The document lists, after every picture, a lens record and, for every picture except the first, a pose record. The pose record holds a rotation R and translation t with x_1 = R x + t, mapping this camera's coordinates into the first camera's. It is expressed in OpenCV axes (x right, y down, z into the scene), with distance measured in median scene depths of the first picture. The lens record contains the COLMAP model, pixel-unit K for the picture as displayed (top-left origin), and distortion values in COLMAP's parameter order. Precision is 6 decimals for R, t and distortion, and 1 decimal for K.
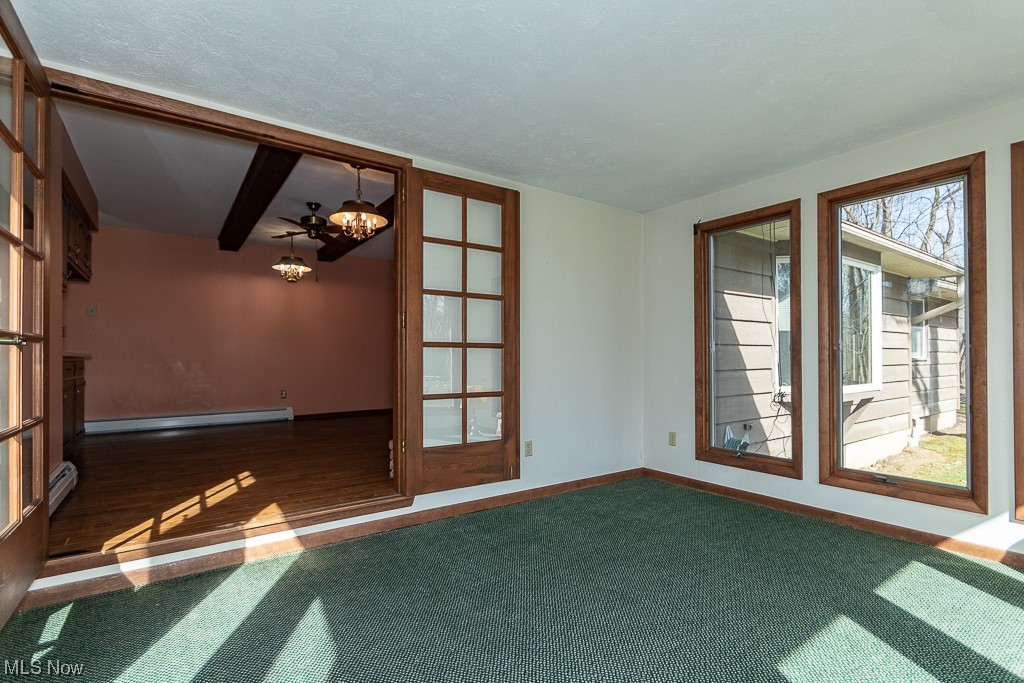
lens RADIAL K [[486.6, 0, 520.1], [0, 486.6, 356.3], [0, 0, 1]] dist [-0.002202, -0.001352]
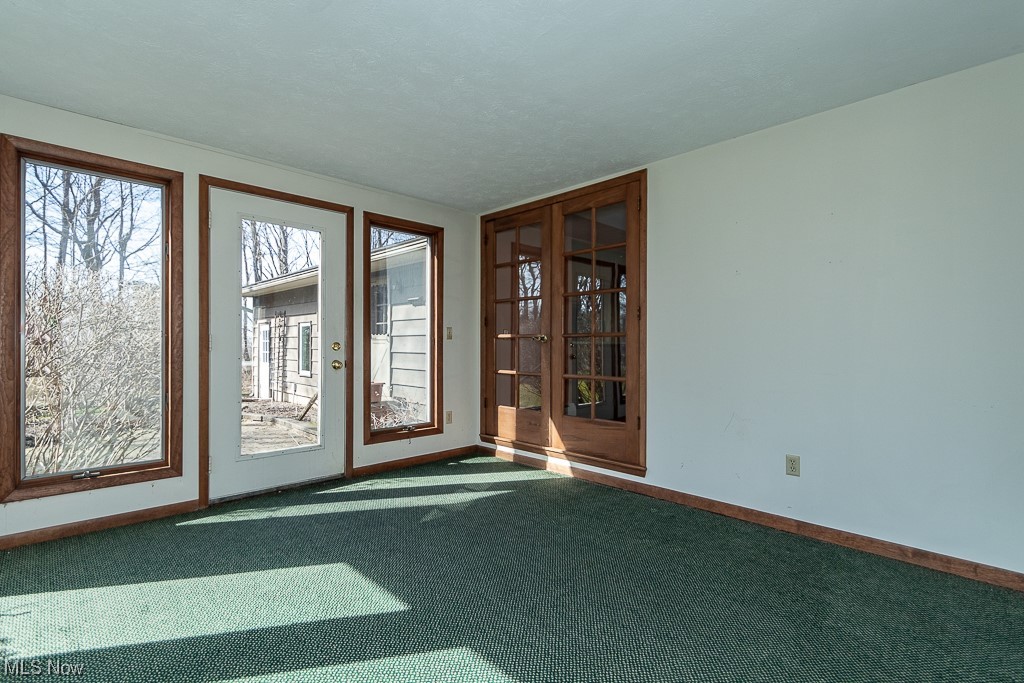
lens RADIAL K [[486.6, 0, 520.1], [0, 486.6, 356.3], [0, 0, 1]] dist [-0.002202, -0.001352]
pose [[0.115023, 0.012907, -0.993279, 1.184389], [-0.004564, 0.999912, 0.012465, 0.017590], [0.993352, 0.003099, 0.115072, 0.794867]]
